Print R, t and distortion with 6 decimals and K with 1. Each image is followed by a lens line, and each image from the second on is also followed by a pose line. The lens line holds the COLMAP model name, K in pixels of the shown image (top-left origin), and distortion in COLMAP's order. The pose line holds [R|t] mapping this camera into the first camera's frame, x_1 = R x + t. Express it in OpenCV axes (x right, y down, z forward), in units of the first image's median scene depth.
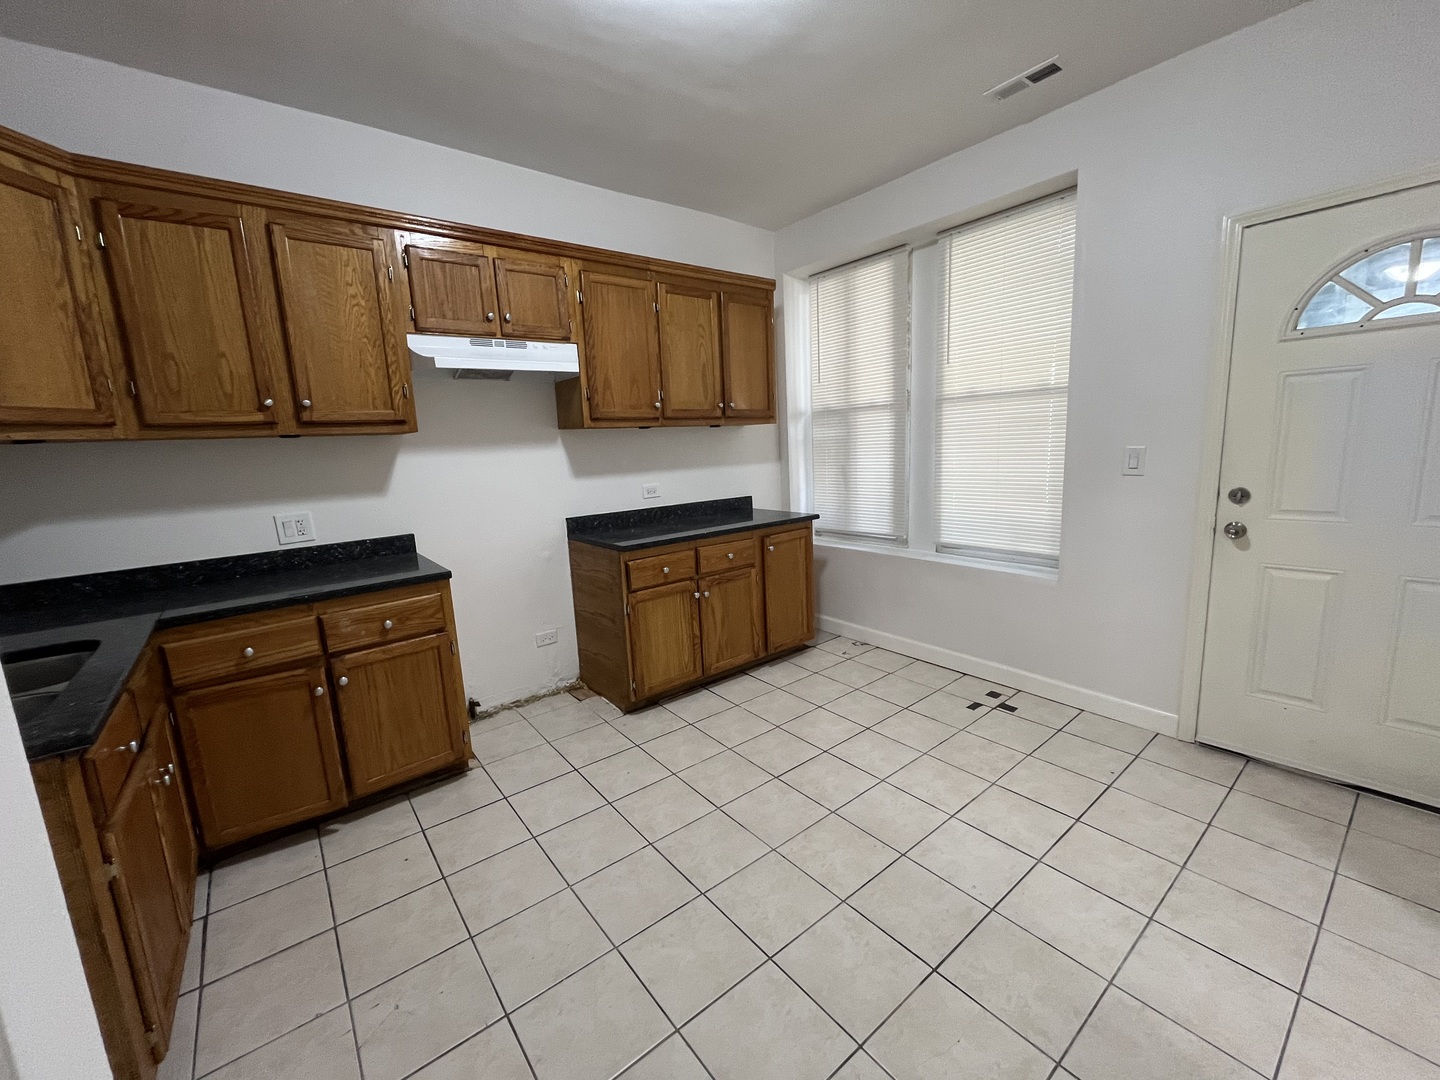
lens RADIAL K [[581.2, 0, 717.0], [0, 581.2, 541.4], [0, 0, 1]] dist [-0.002718, -0.000456]
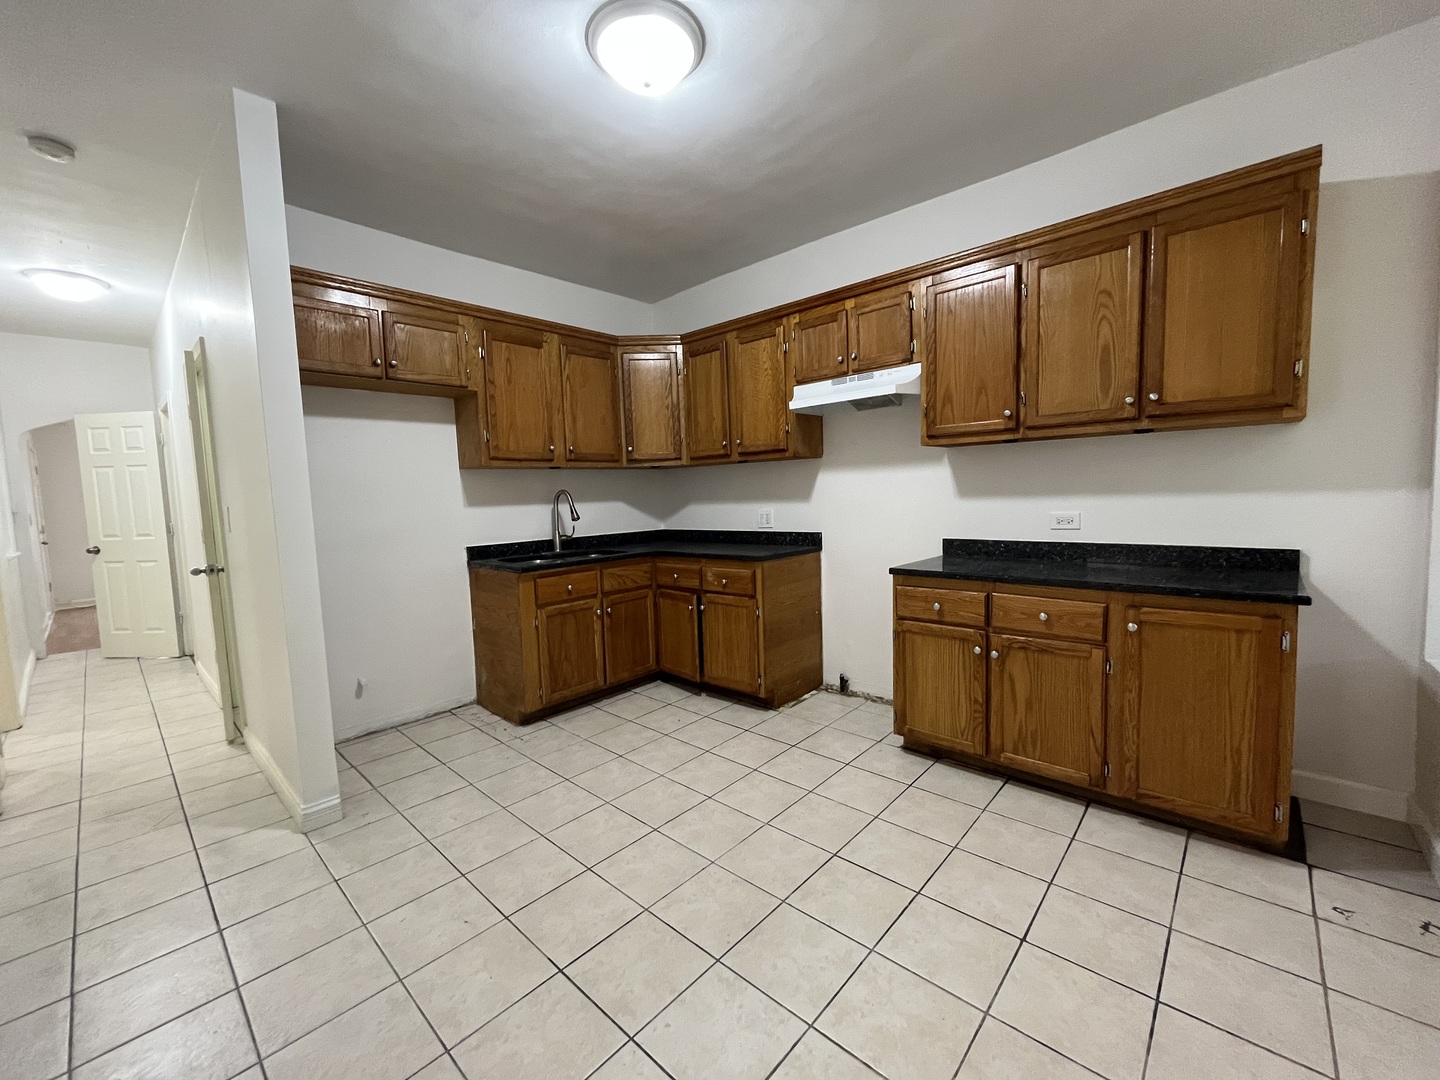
lens RADIAL K [[581.2, 0, 718.5], [0, 581.2, 542.4], [0, 0, 1]] dist [-0.002718, -0.000456]
pose [[0.160510, 0.122586, -0.979392, 0.832397], [-0.143769, 0.984579, 0.099673, -0.101041], [0.976508, 0.124808, 0.175659, 0.614753]]
